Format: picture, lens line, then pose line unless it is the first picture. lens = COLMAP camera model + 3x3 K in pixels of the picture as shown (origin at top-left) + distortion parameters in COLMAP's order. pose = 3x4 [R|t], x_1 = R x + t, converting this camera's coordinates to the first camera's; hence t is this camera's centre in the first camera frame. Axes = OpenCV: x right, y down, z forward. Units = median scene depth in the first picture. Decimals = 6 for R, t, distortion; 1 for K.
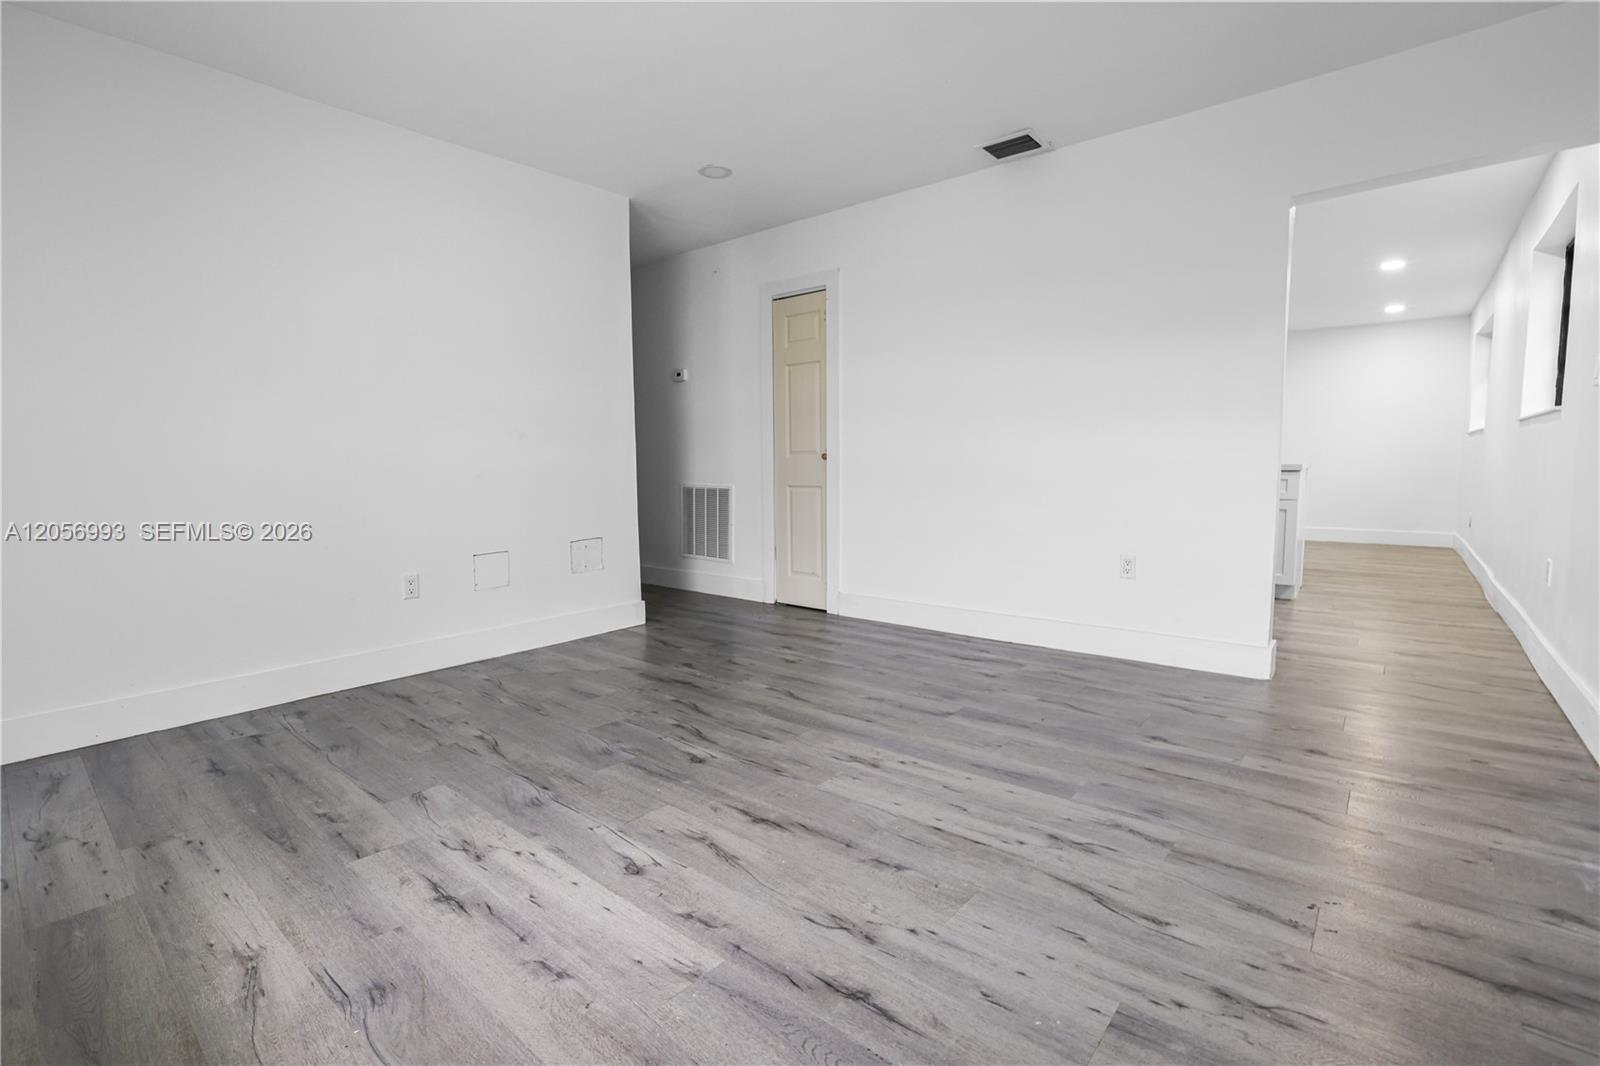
lens RADIAL K [[725.2, 0, 800.9], [0, 725.2, 531.8], [0, 0, 1]] dist [-0.050469, 0.015937]
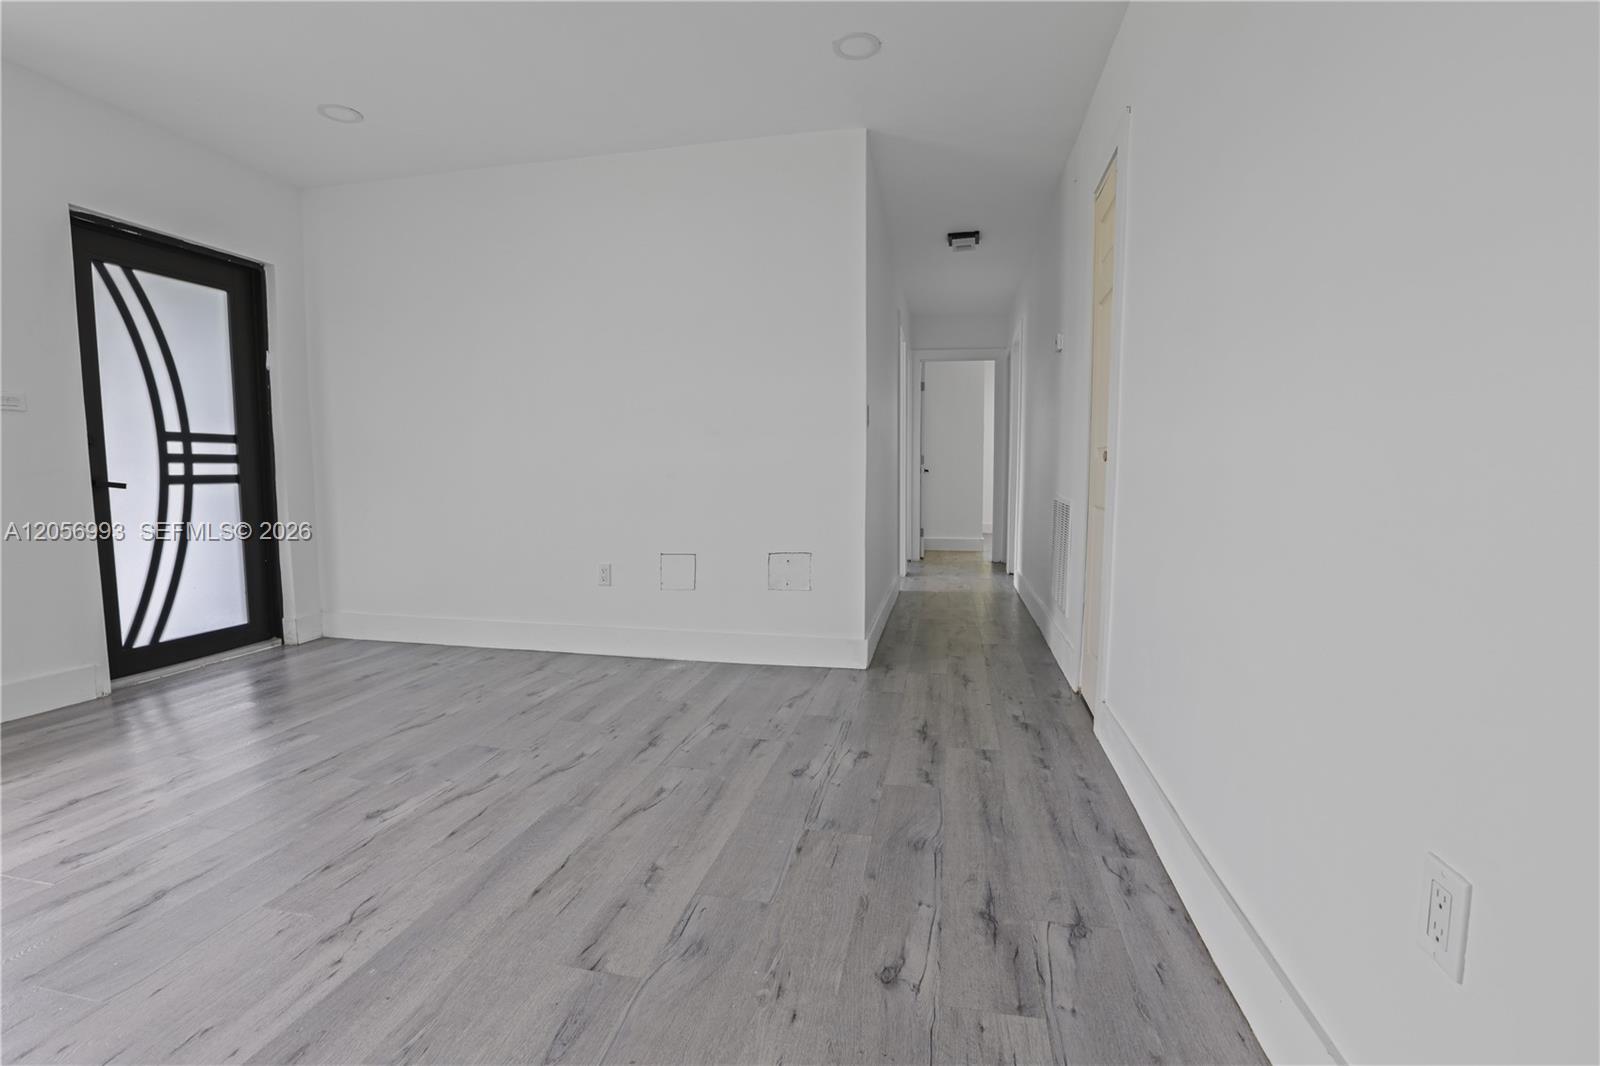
lens RADIAL K [[725.2, 0, 800.9], [0, 725.2, 531.8], [0, 0, 1]] dist [-0.050469, 0.015937]
pose [[0.472764, 0.084512, -0.877127, 0.769584], [-0.090069, 0.994811, 0.047305, -0.093457], [0.876574, 0.056638, 0.477923, 0.994175]]
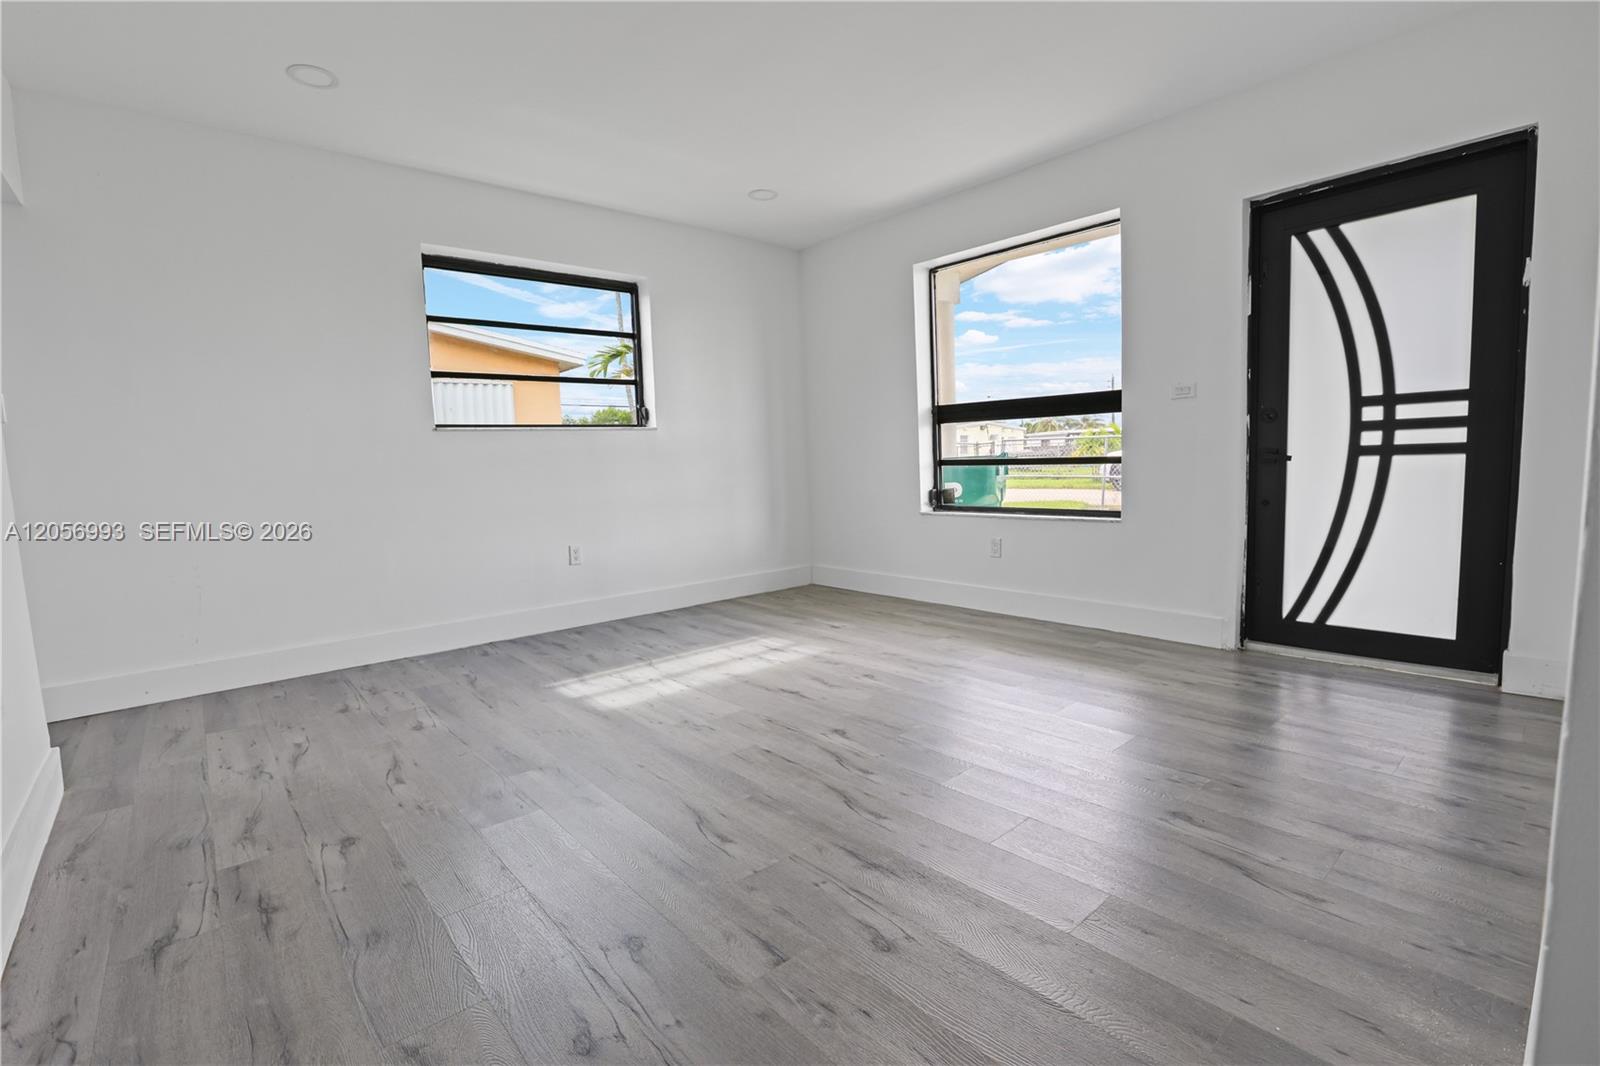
lens RADIAL K [[725.2, 0, 800.9], [0, 725.2, 531.8], [0, 0, 1]] dist [-0.050469, 0.015937]
pose [[-0.986376, 0.031907, 0.161385, -0.262527], [0.062462, 0.980186, 0.187974, -0.172055], [-0.152190, 0.195493, -0.968824, 1.931550]]
